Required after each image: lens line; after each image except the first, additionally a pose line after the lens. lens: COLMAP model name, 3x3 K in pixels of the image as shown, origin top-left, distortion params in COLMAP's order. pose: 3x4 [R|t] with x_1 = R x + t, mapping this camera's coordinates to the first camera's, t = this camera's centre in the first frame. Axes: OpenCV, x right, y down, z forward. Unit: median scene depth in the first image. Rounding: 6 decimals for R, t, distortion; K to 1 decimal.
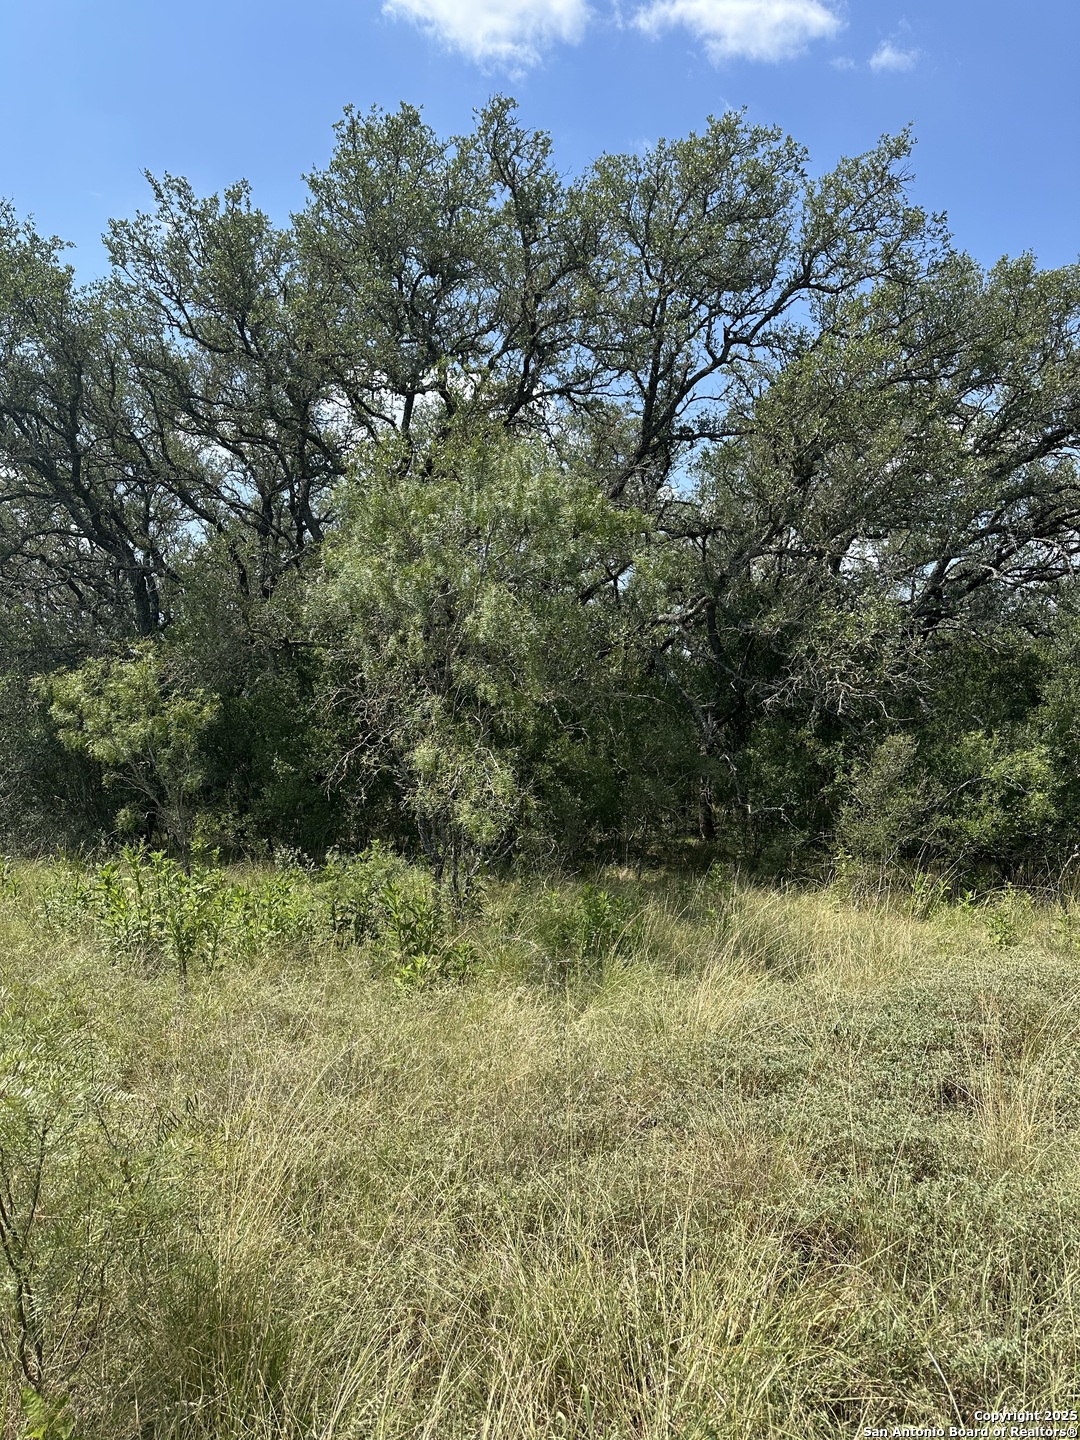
lens RADIAL K [[989.5, 0, 540.0], [0, 989.5, 720.0], [0, 0, 1]] dist [0.065733, -0.000379]
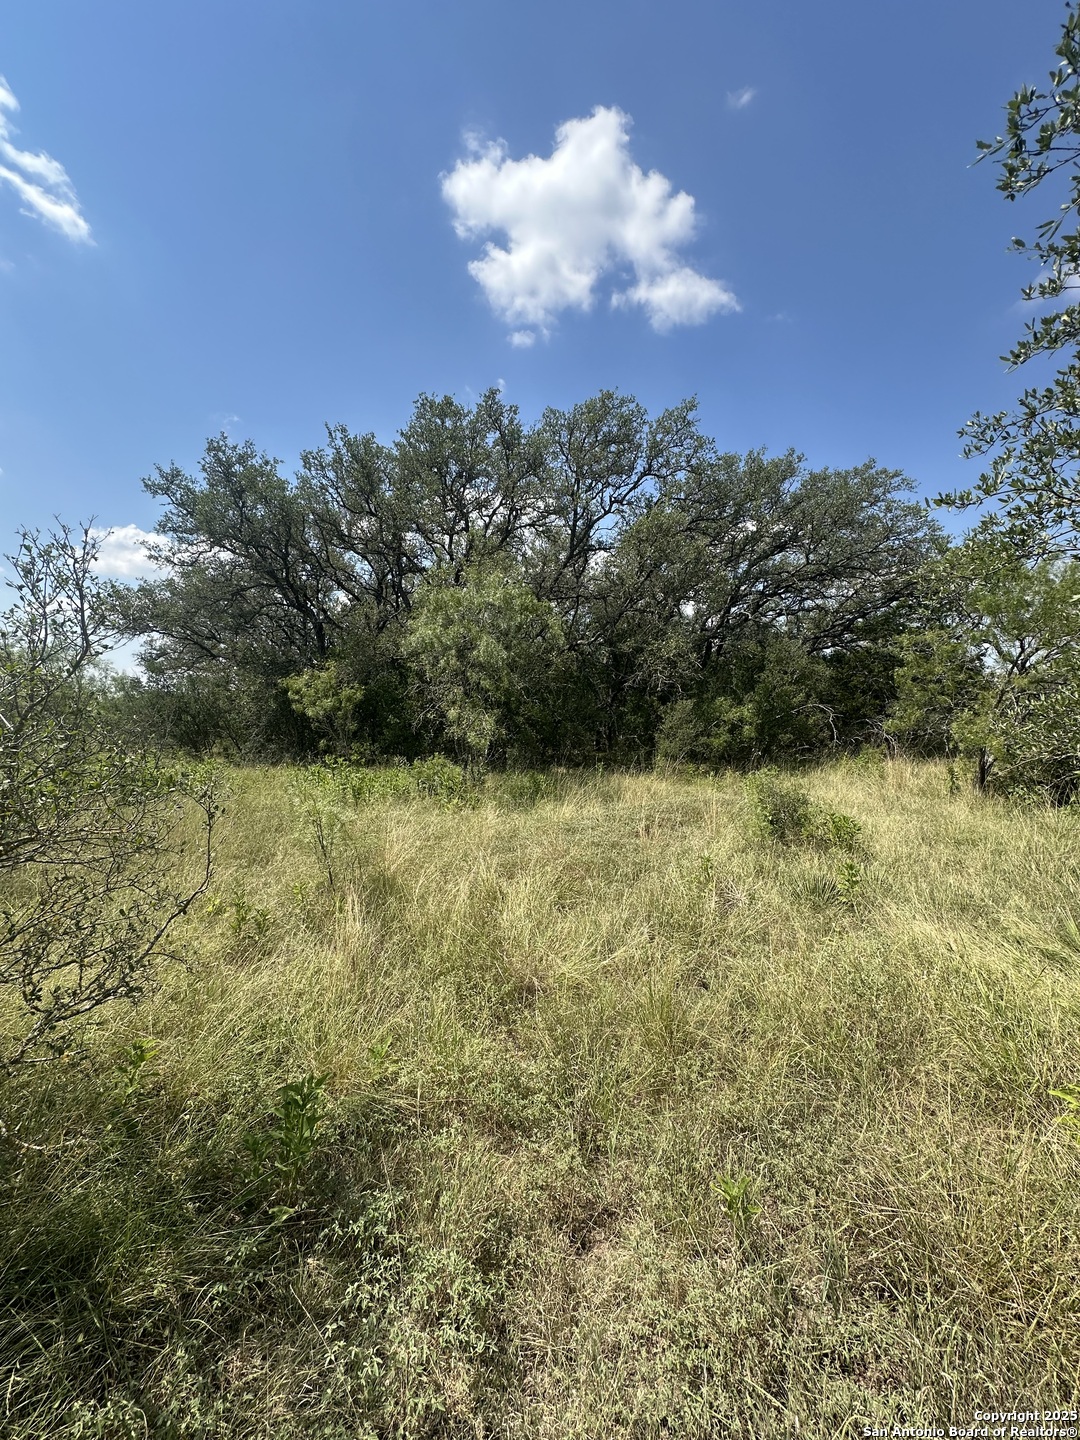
lens RADIAL K [[583.1, 0, 532.3], [0, 583.1, 718.9], [0, 0, 1]] dist [-0.000015, 0.000006]
pose [[0.999800, -0.015837, -0.012228, 0.041679], [0.016386, 0.998801, 0.046134, -0.005710], [0.011482, -0.046325, 0.998860, -0.188352]]
